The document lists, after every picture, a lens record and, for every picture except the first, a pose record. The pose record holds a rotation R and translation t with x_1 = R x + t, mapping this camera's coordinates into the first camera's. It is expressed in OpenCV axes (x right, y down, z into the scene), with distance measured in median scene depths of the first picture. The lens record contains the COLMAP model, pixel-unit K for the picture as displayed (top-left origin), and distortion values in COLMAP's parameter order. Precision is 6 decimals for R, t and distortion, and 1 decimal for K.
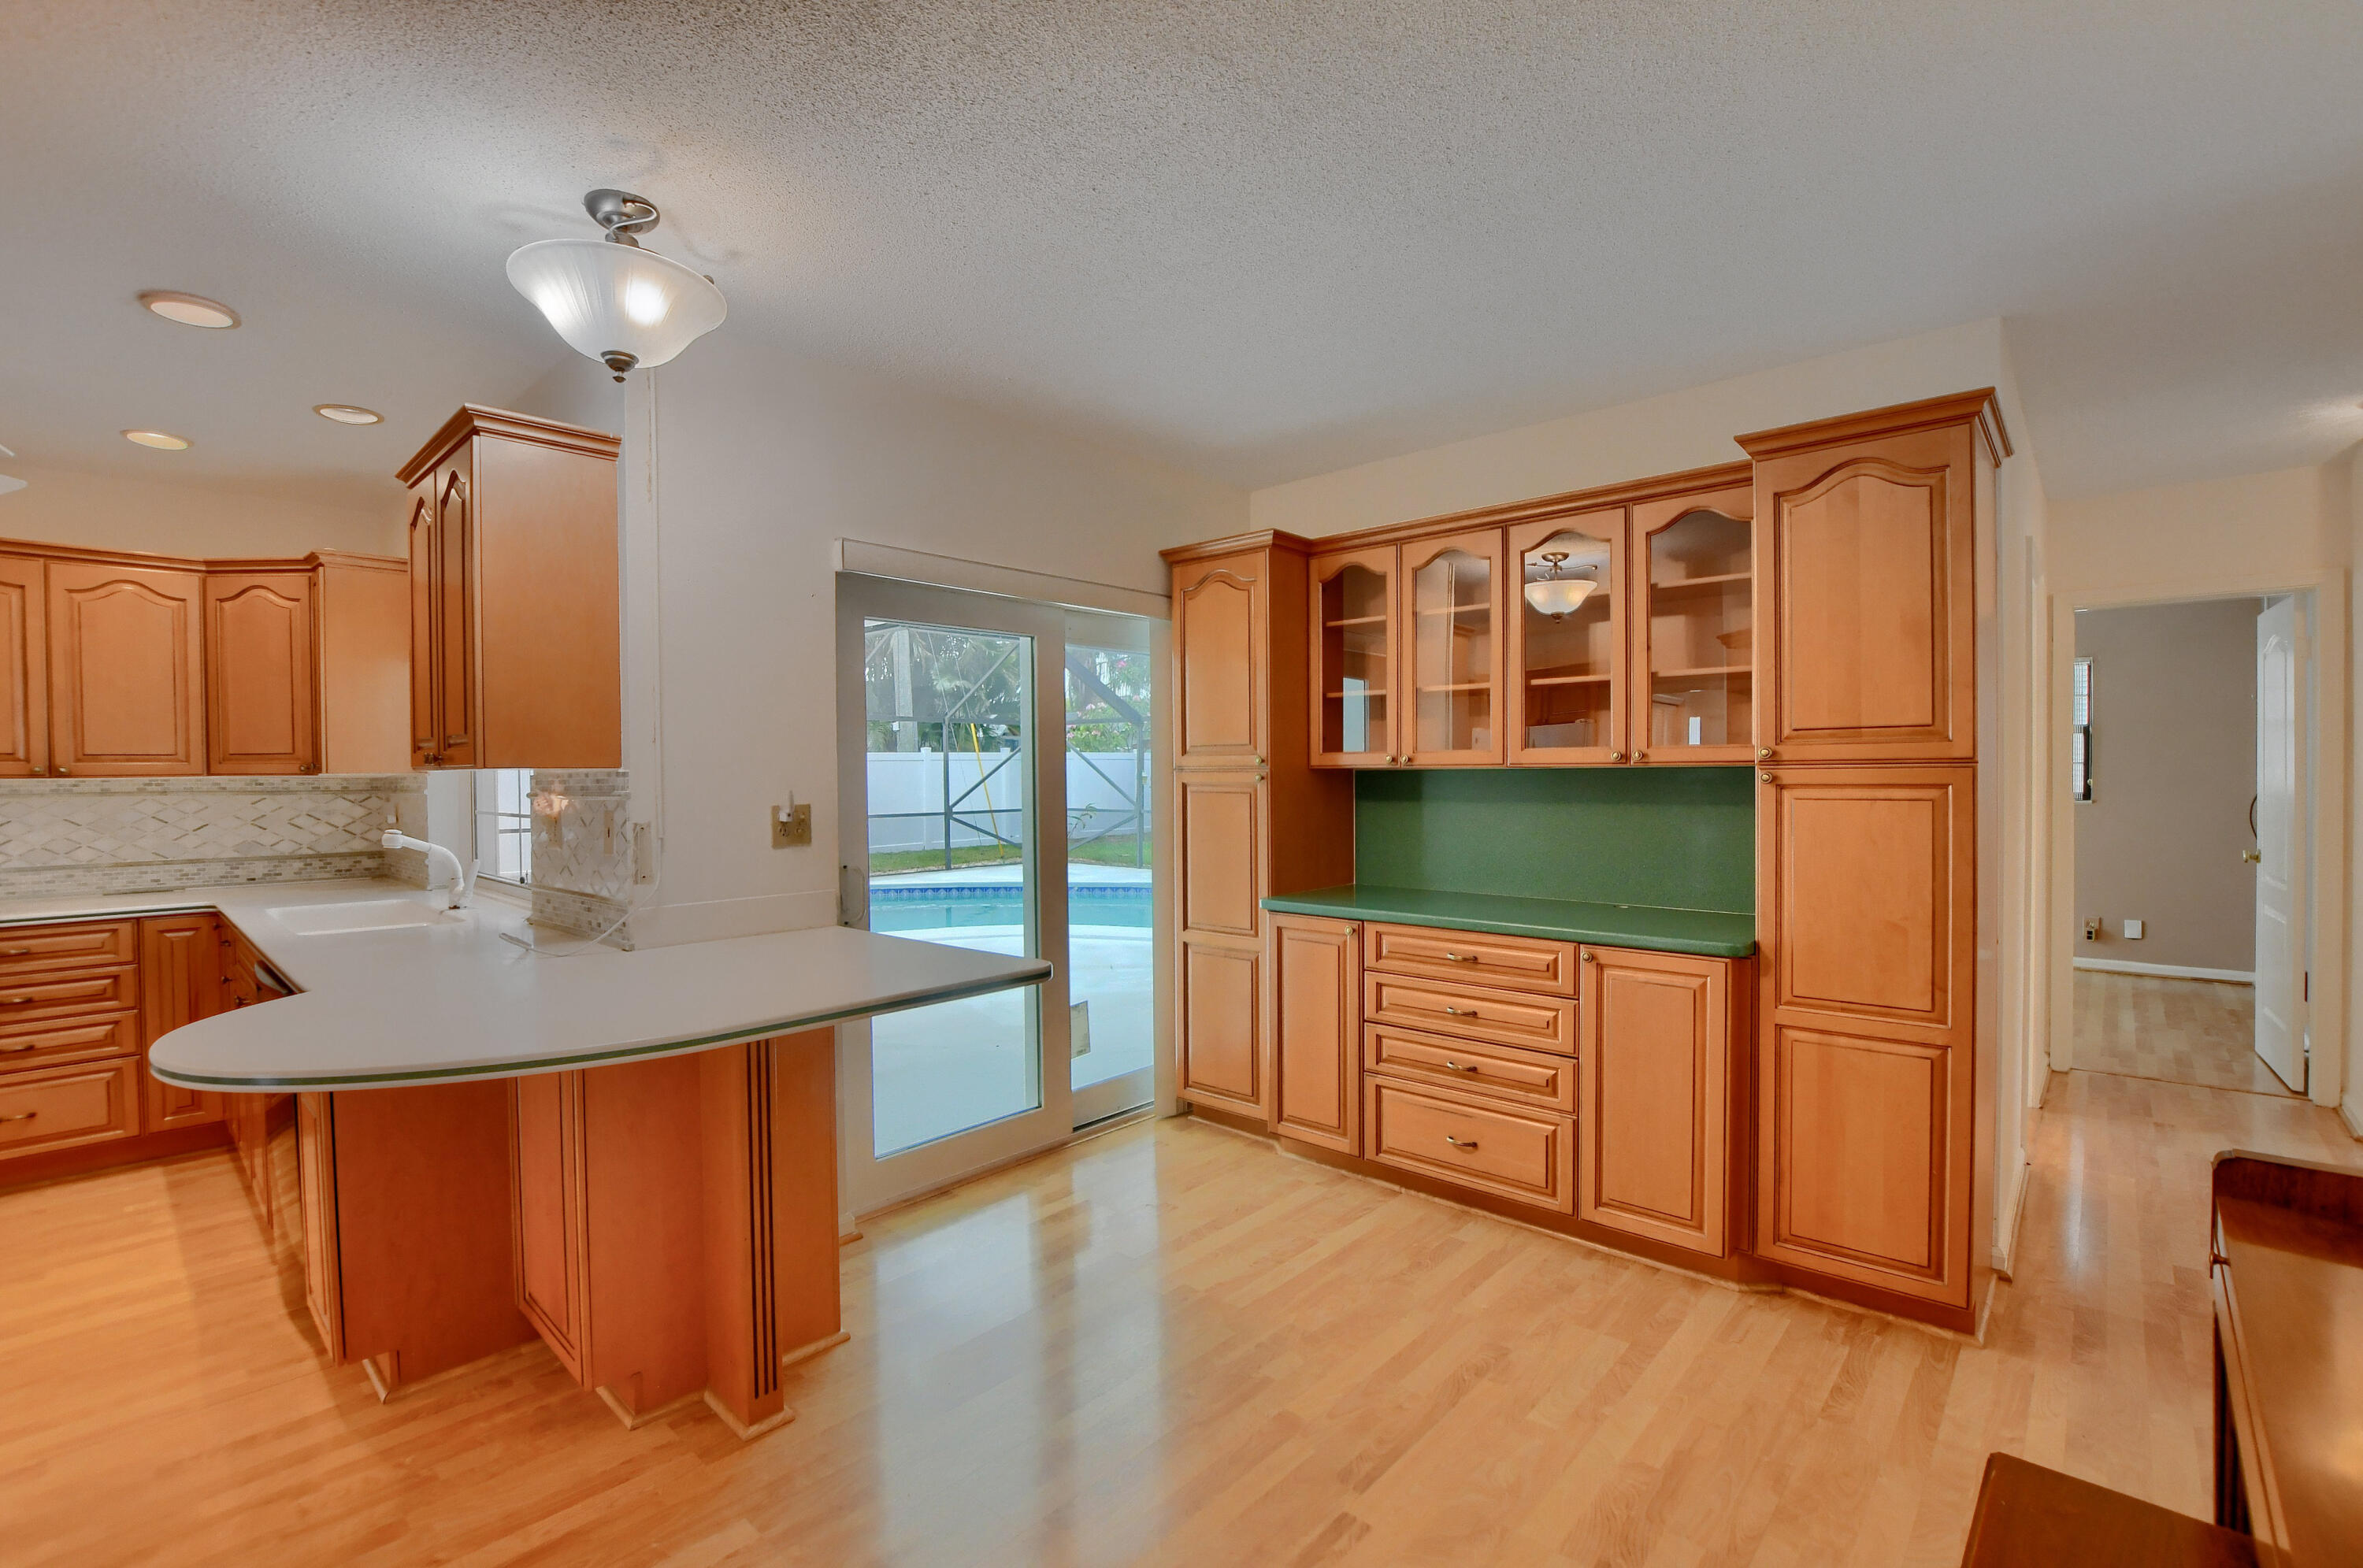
lens RADIAL K [[1039.4, 0, 1177.0], [0, 1039.4, 787.0], [0, 0, 1]] dist [-0.043905, 0.009223]
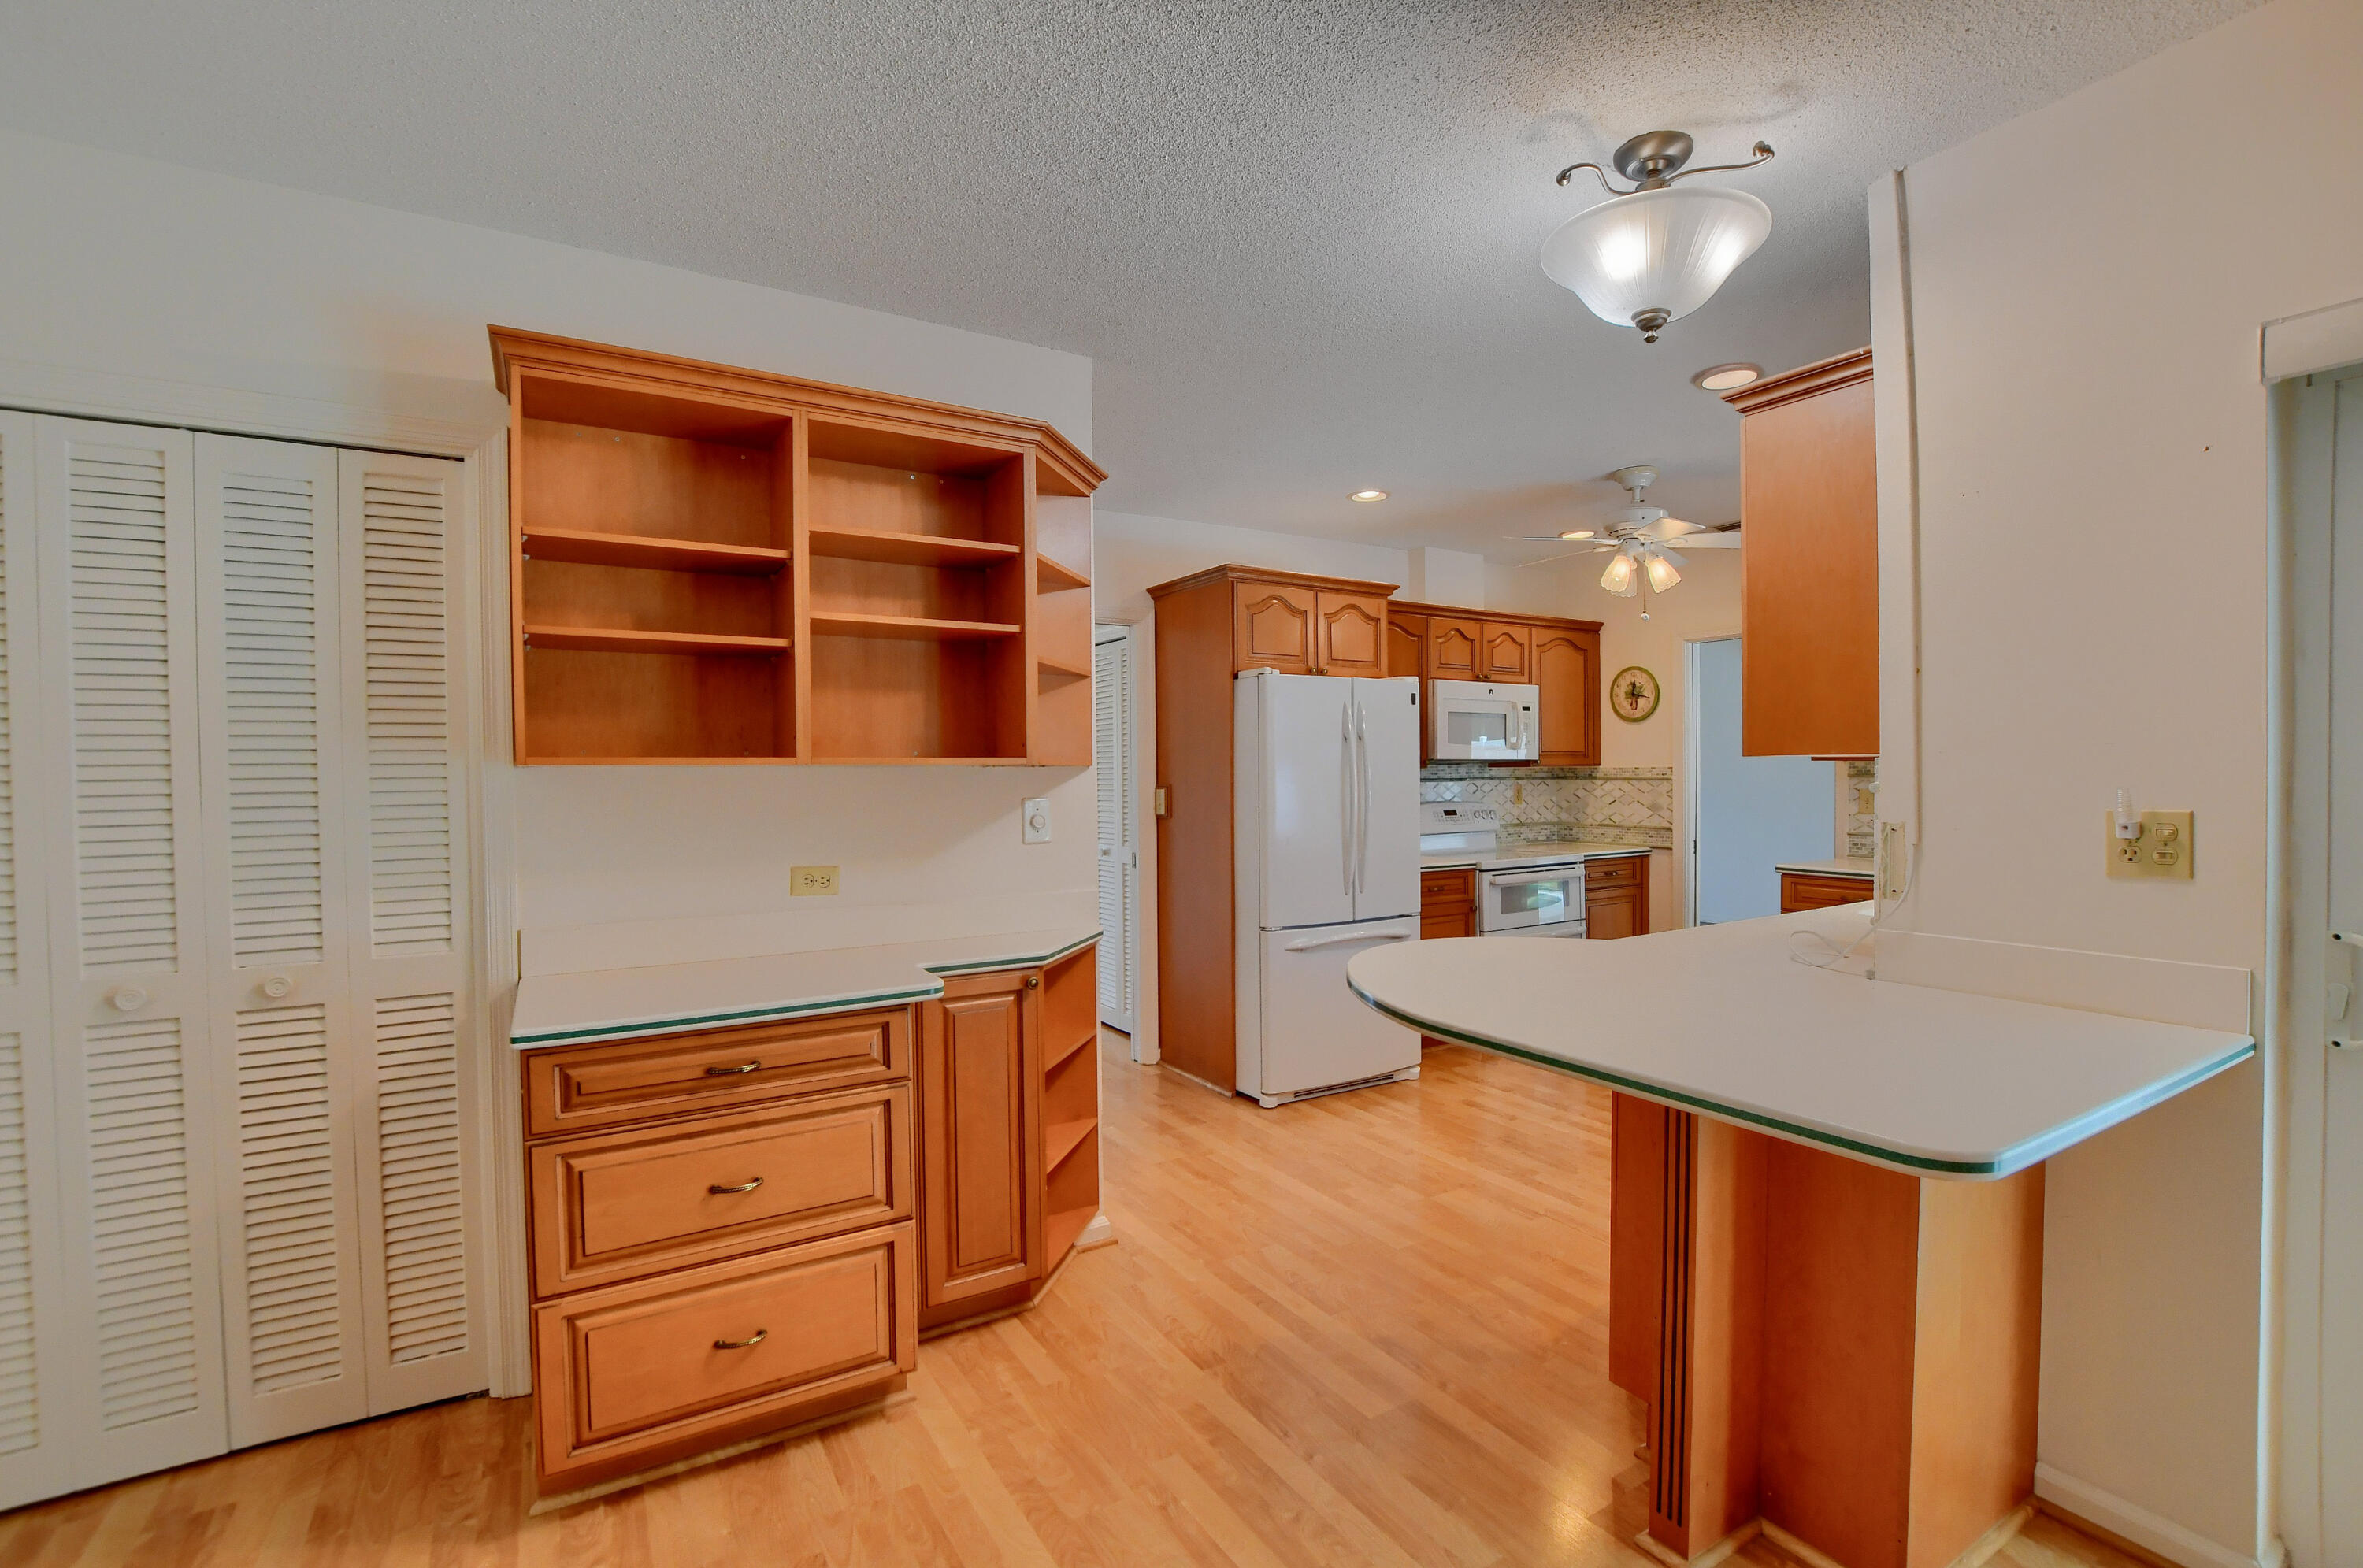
lens RADIAL K [[1039.4, 0, 1177.0], [0, 1039.4, 787.0], [0, 0, 1]] dist [-0.043905, 0.009223]
pose [[-0.283627, 0.026766, -0.958561, 0.270282], [-0.002385, 0.999588, 0.028617, -0.009785], [0.958932, 0.010402, -0.283446, 0.482085]]
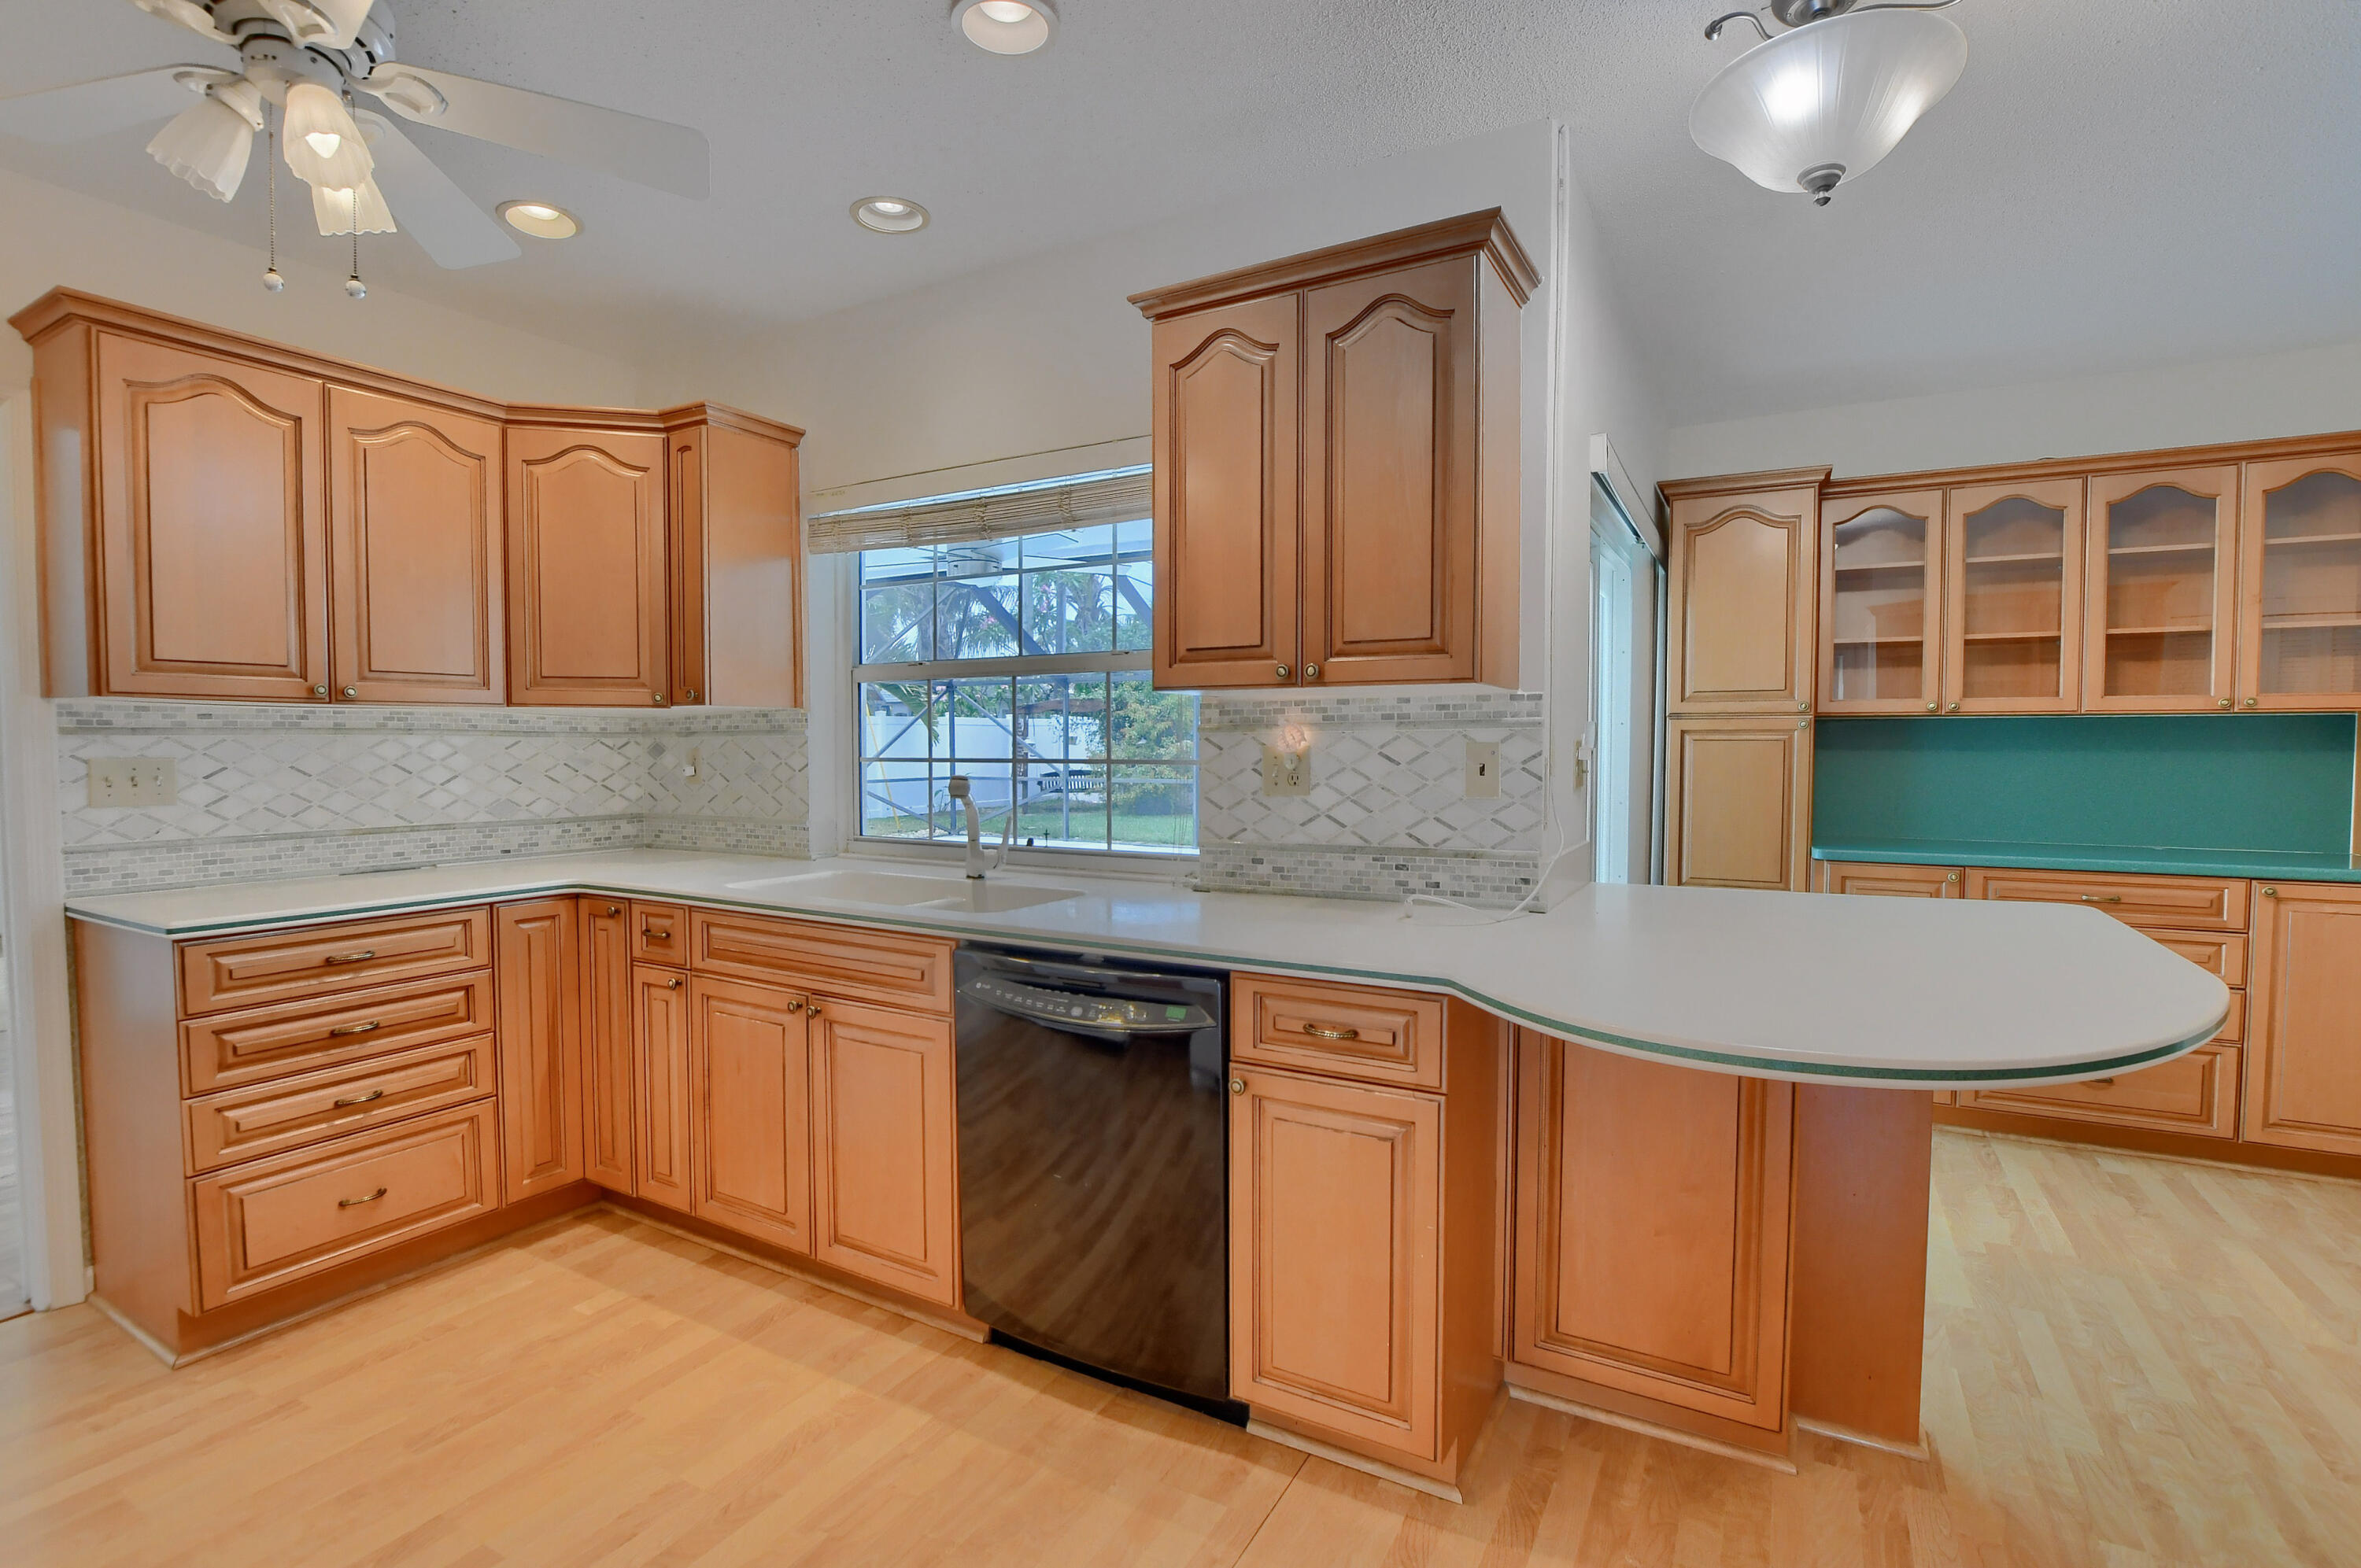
lens RADIAL K [[1080.5, 0, 1179.1], [0, 1080.5, 789.9], [0, 0, 1]] dist [-0.030376, 0.000166]
pose [[0.975868, -0.002238, 0.218351, -0.693553], [-0.003750, 0.999628, 0.027007, 0.027346], [-0.218330, -0.027174, 0.975497, 0.156440]]
